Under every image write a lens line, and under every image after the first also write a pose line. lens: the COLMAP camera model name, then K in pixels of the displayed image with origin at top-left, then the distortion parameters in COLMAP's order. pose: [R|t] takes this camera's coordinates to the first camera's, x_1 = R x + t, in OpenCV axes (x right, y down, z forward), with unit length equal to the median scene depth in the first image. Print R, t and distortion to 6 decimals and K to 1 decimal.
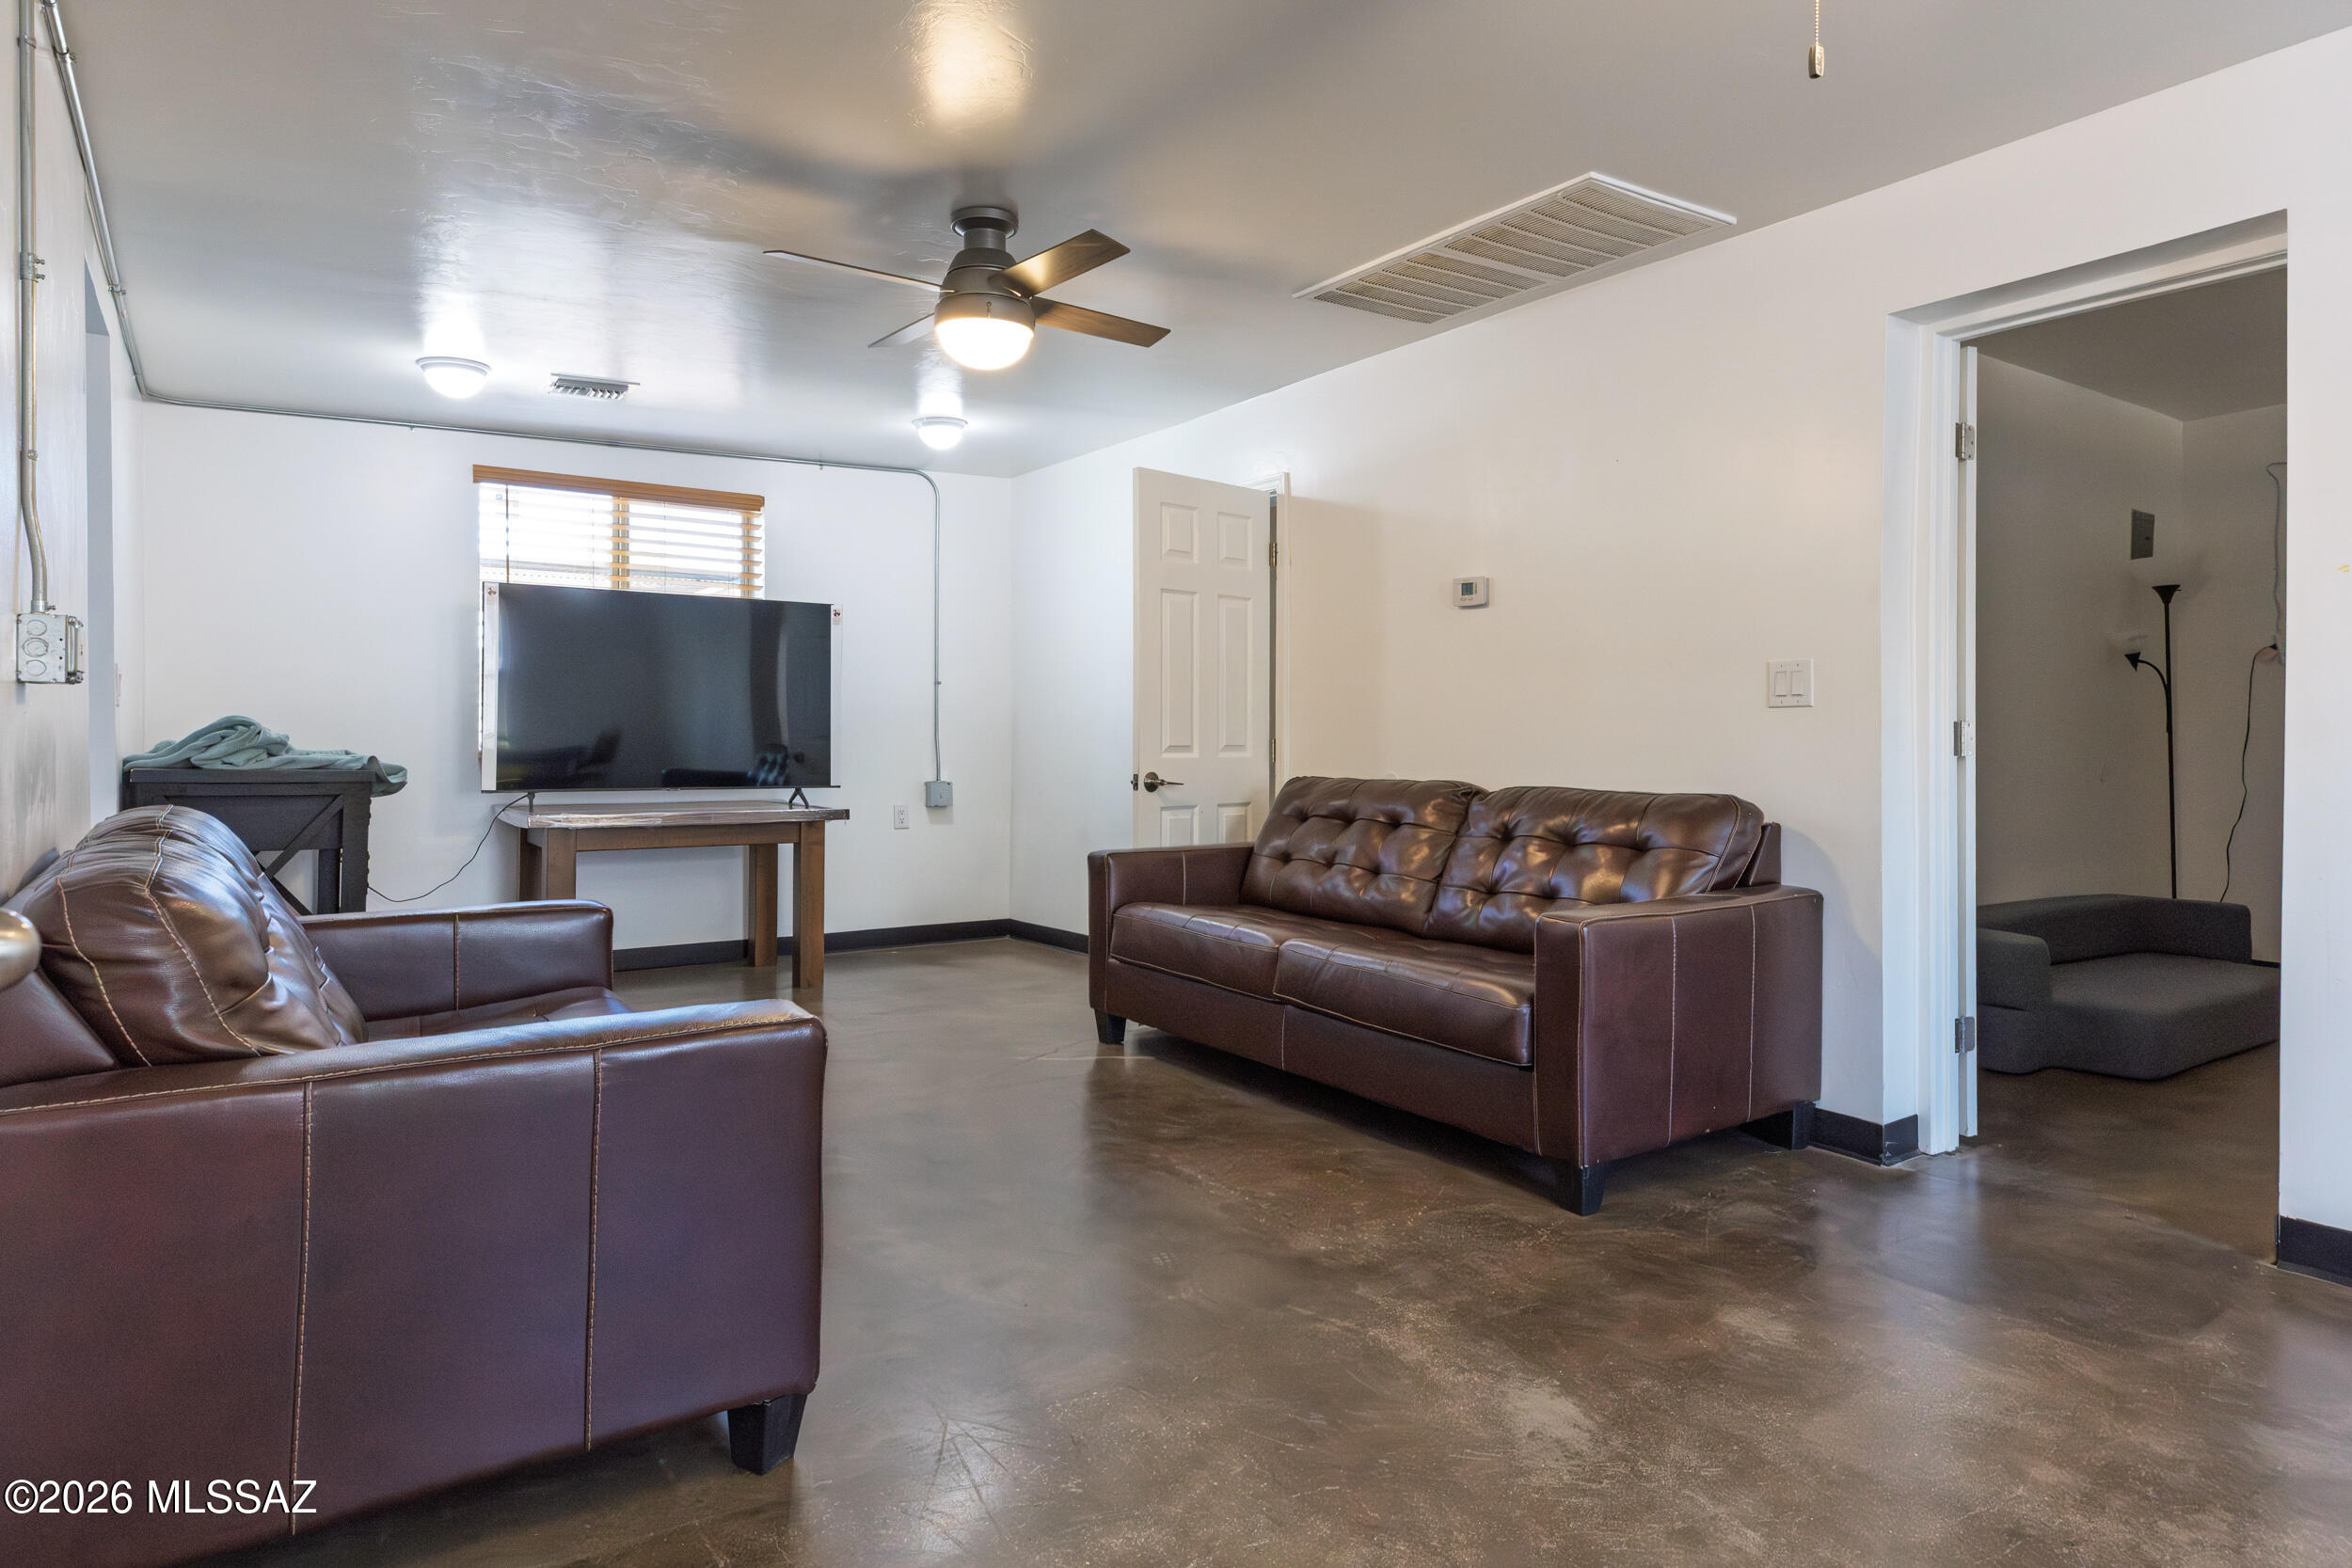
lens RADIAL K [[1341.6, 0, 1176.0], [0, 1341.6, 784.0], [0, 0, 1]] dist [0.026225, -0.002556]
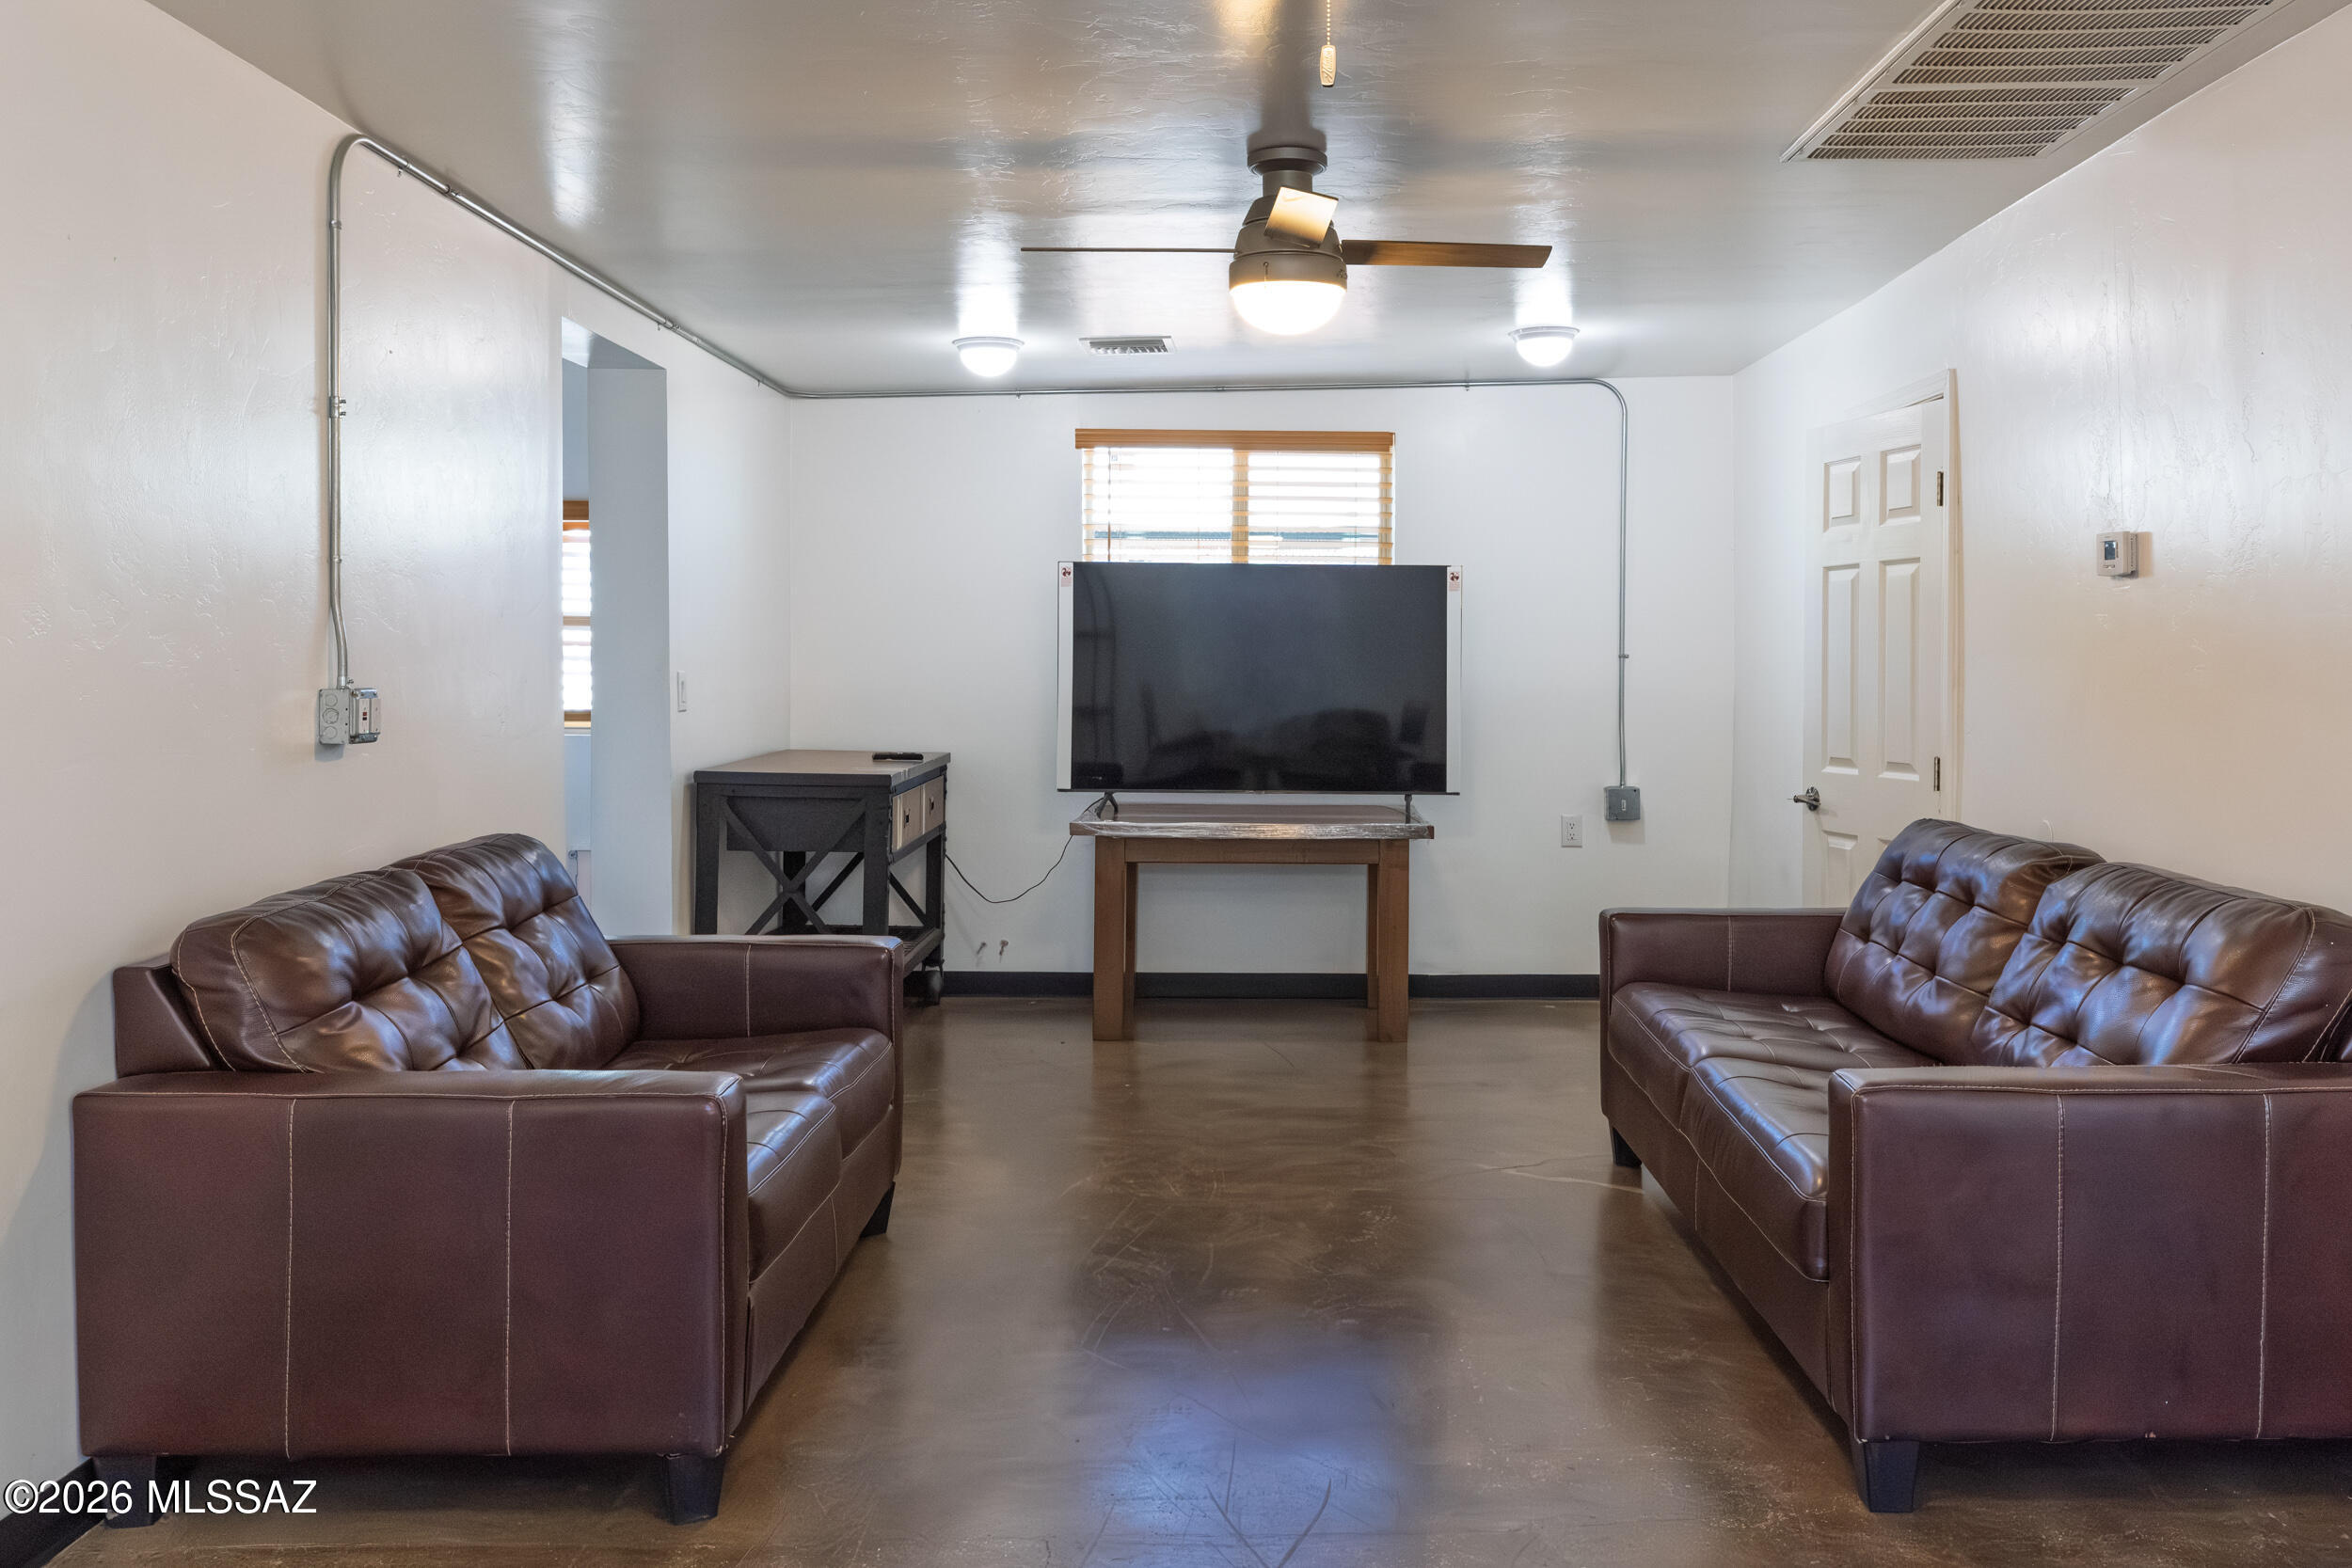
lens RADIAL K [[1801.9, 0, 1176.0], [0, 1801.9, 784.0], [0, 0, 1]] dist [0.006000, 0.002697]
pose [[0.837148, 0.031180, -0.546087, 0.210778], [-0.021624, 0.999480, 0.023919, -0.028332], [0.546548, -0.008216, 0.837387, 0.014394]]
